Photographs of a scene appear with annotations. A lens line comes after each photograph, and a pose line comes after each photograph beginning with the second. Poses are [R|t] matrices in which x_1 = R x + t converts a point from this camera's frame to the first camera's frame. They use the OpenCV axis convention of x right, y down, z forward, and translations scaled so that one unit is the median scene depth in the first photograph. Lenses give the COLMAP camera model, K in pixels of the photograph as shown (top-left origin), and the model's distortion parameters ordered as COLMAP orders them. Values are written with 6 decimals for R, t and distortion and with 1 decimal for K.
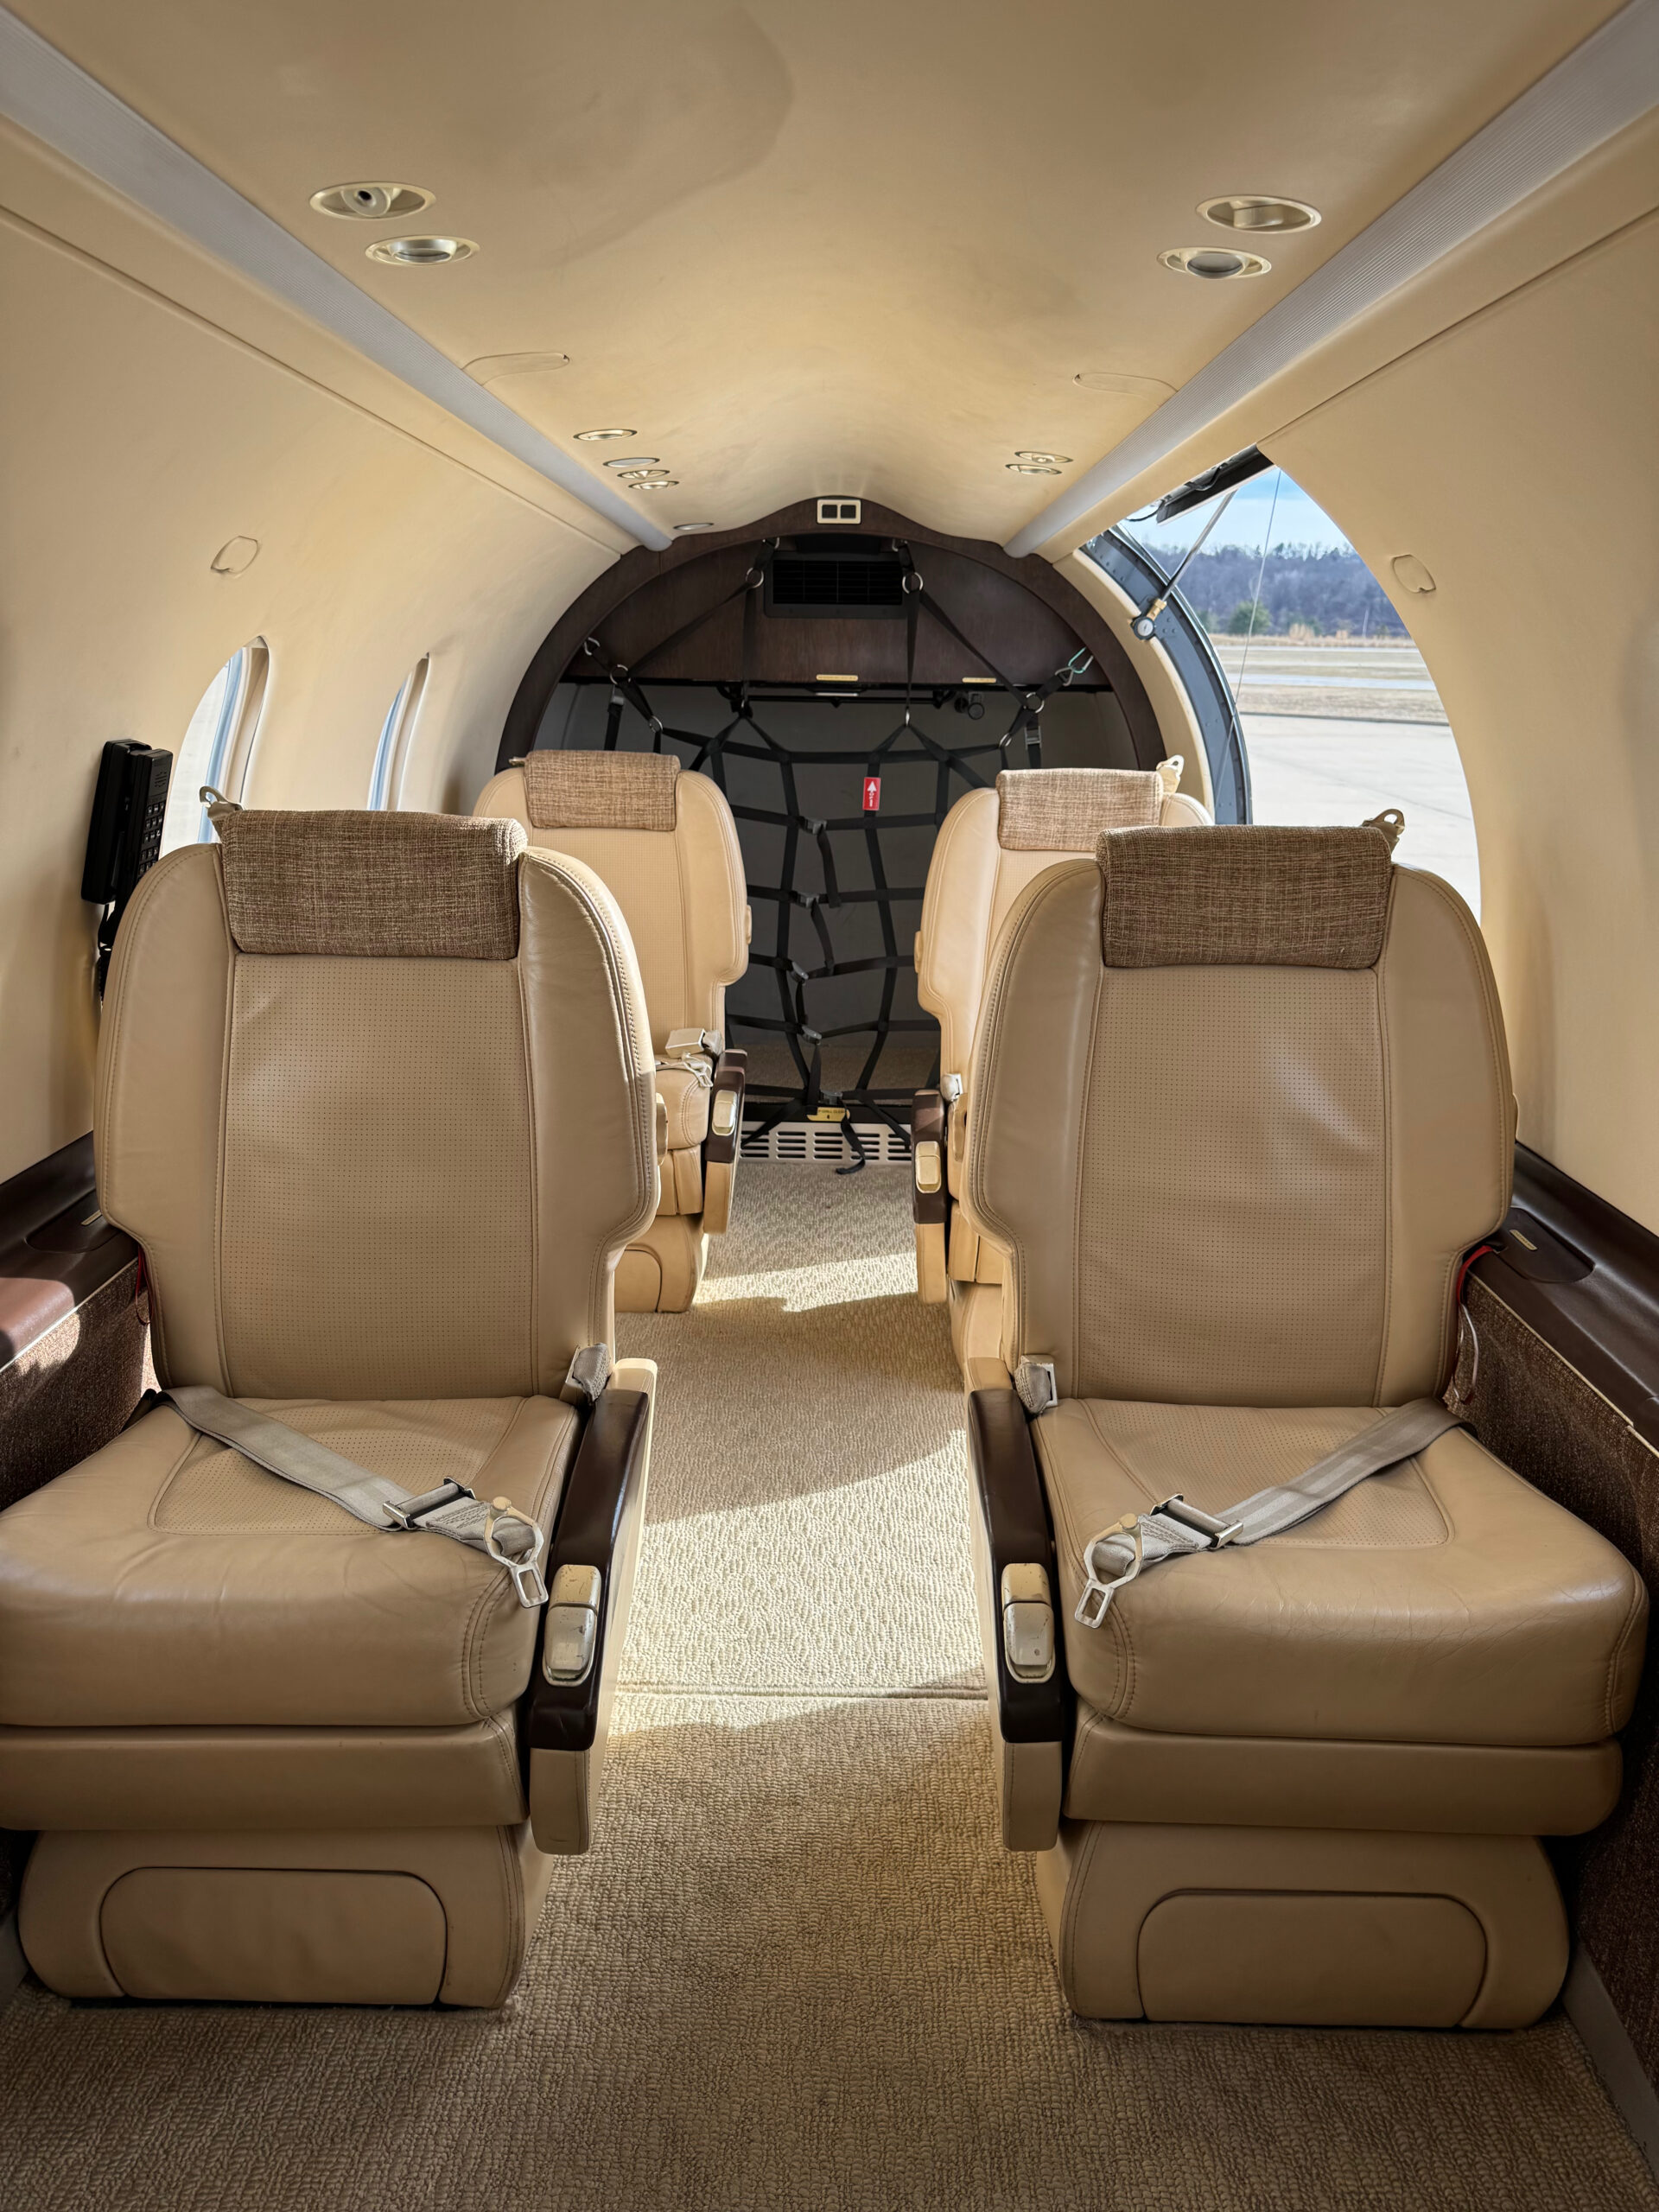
lens RADIAL K [[1716.8, 0, 829.5], [0, 1716.8, 1106.0], [0, 0, 1]] dist [0.176676, -0.384168]
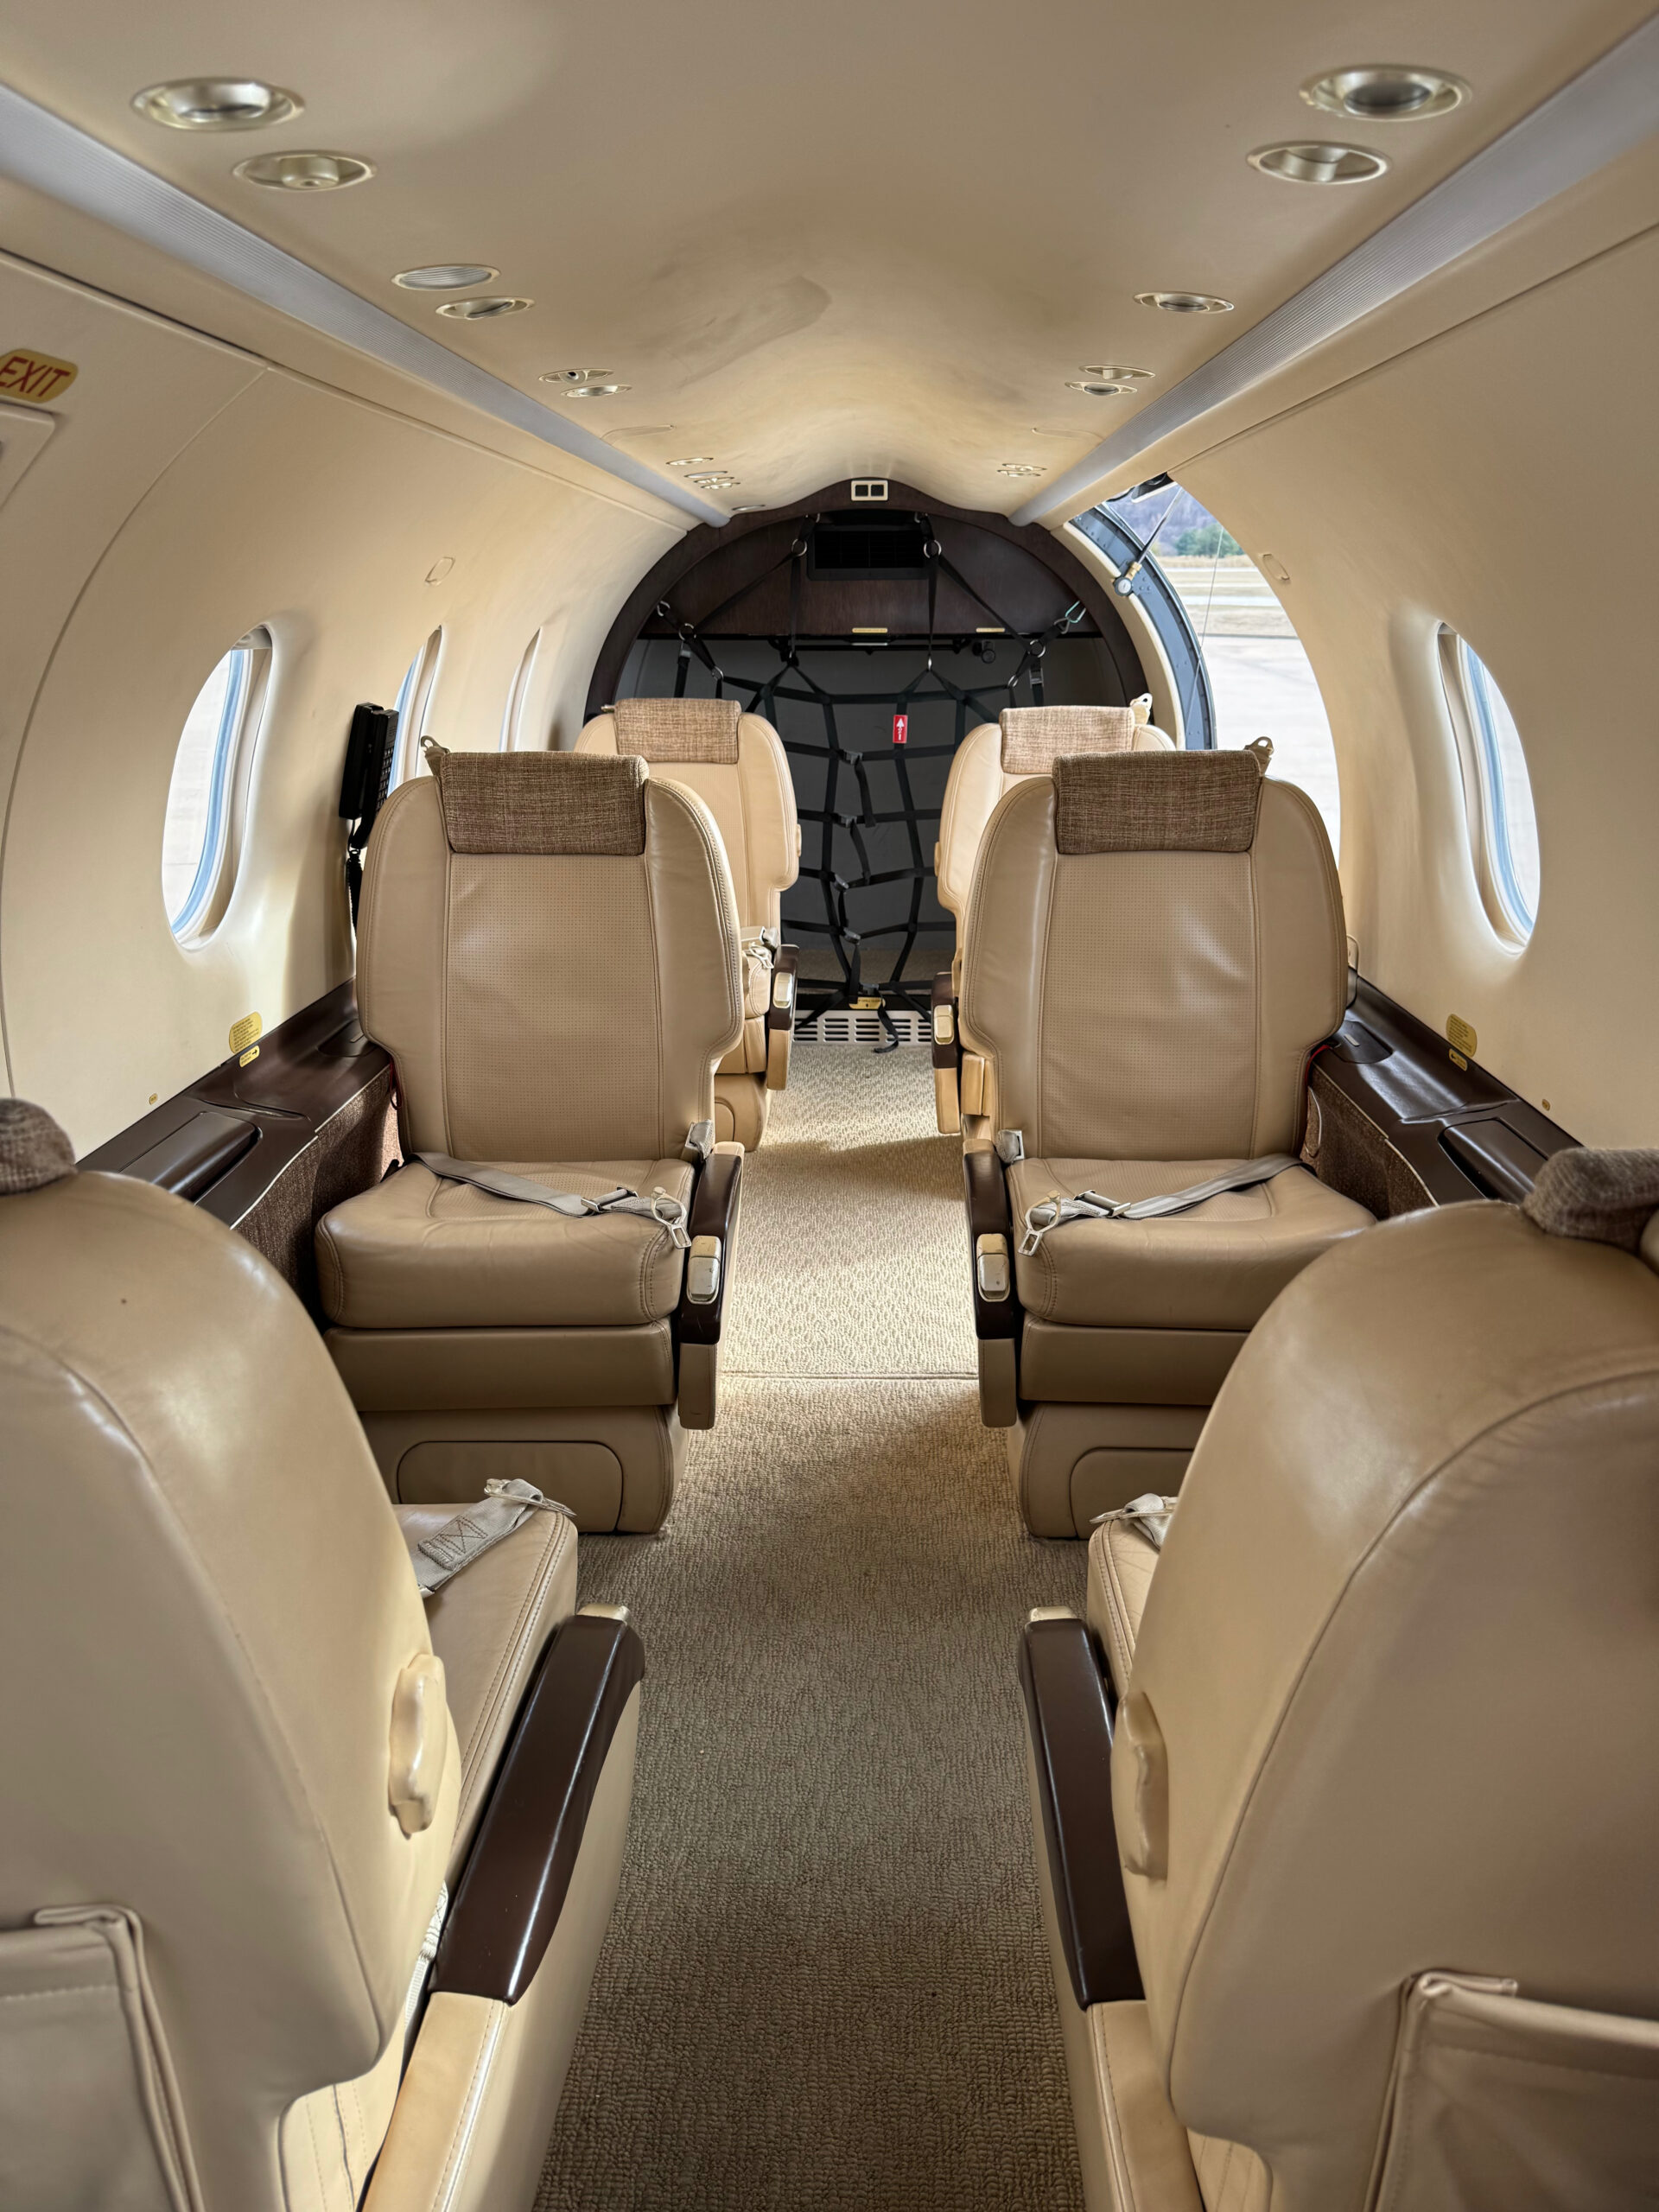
lens RADIAL K [[1716.8, 0, 829.5], [0, 1716.8, 1106.0], [0, 0, 1]] dist [0.176676, -0.384168]
pose [[0.999596, -0.012764, -0.025413, 0.005514], [0.013700, 0.999222, 0.036987, 0.064457], [0.024921, -0.037320, 0.998993, -0.385483]]
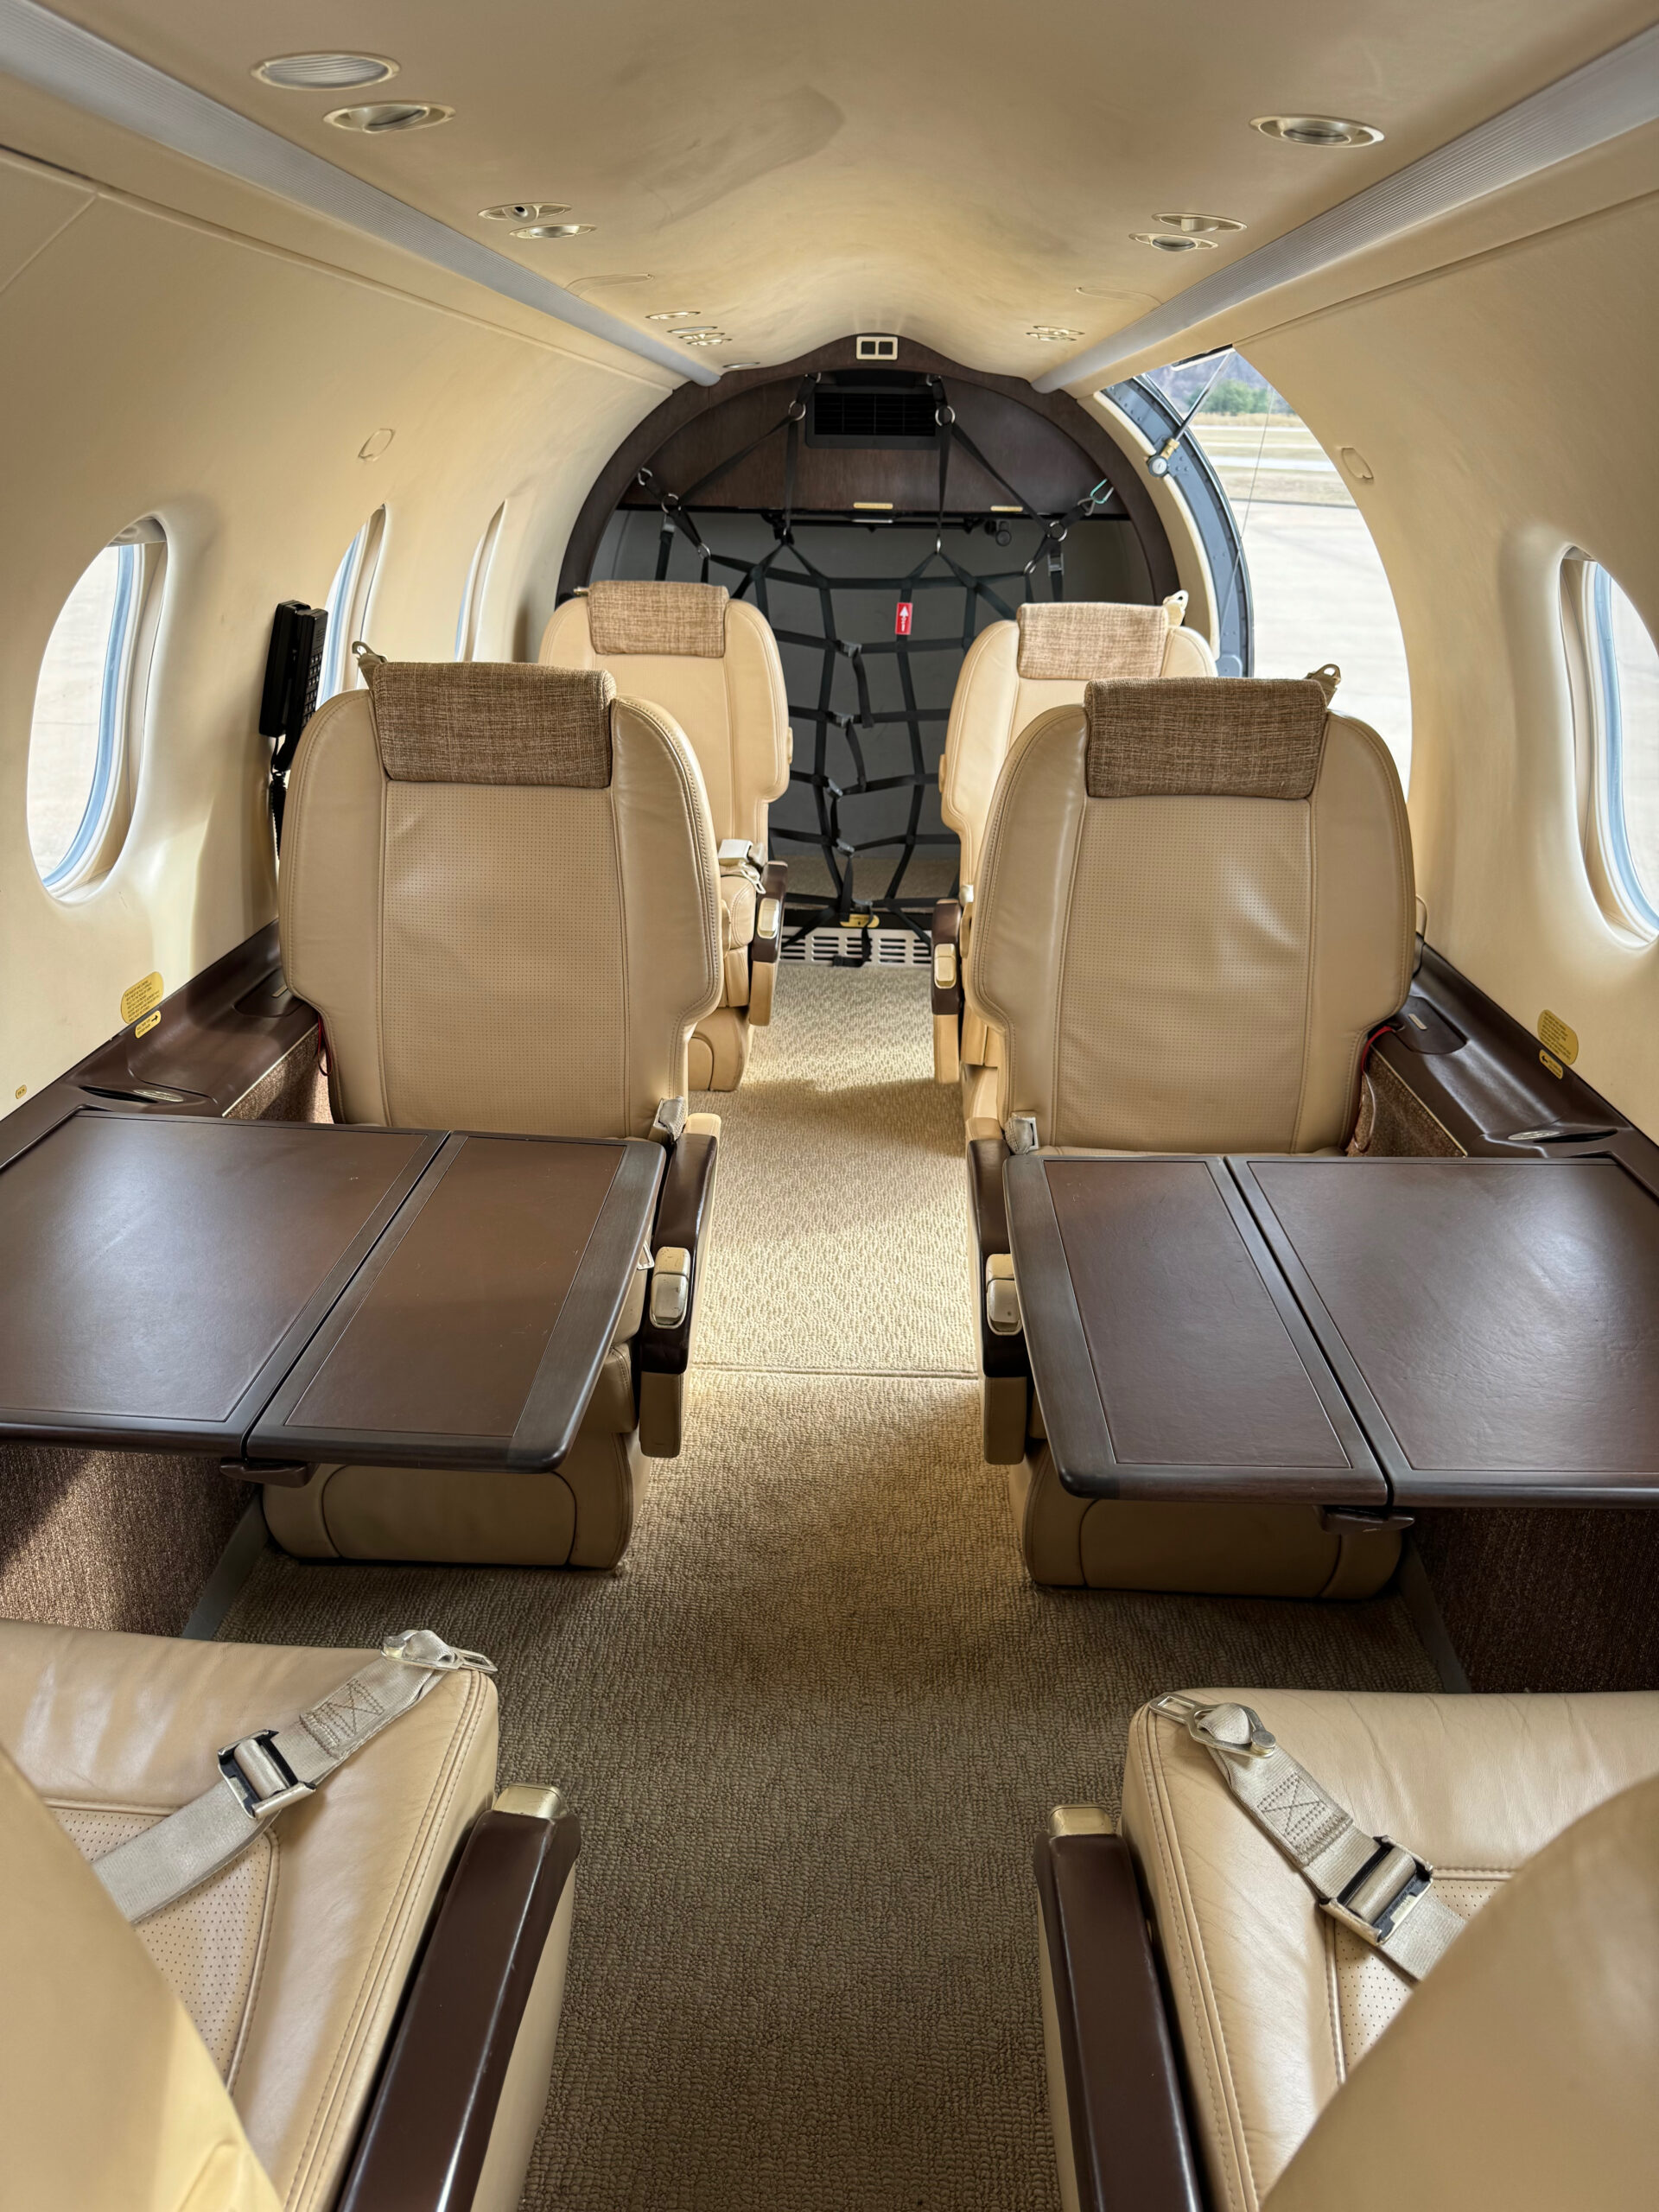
lens RADIAL K [[1726.9, 0, 812.8], [0, 1726.9, 1135.6], [0, 0, 1]] dist [0.103776, -0.152838]
pose [[0.999597, 0.012148, -0.025650, -0.000966], [-0.008824, 0.992000, 0.125930, 0.004092], [0.026974, -0.125653, 0.991707, -0.232093]]
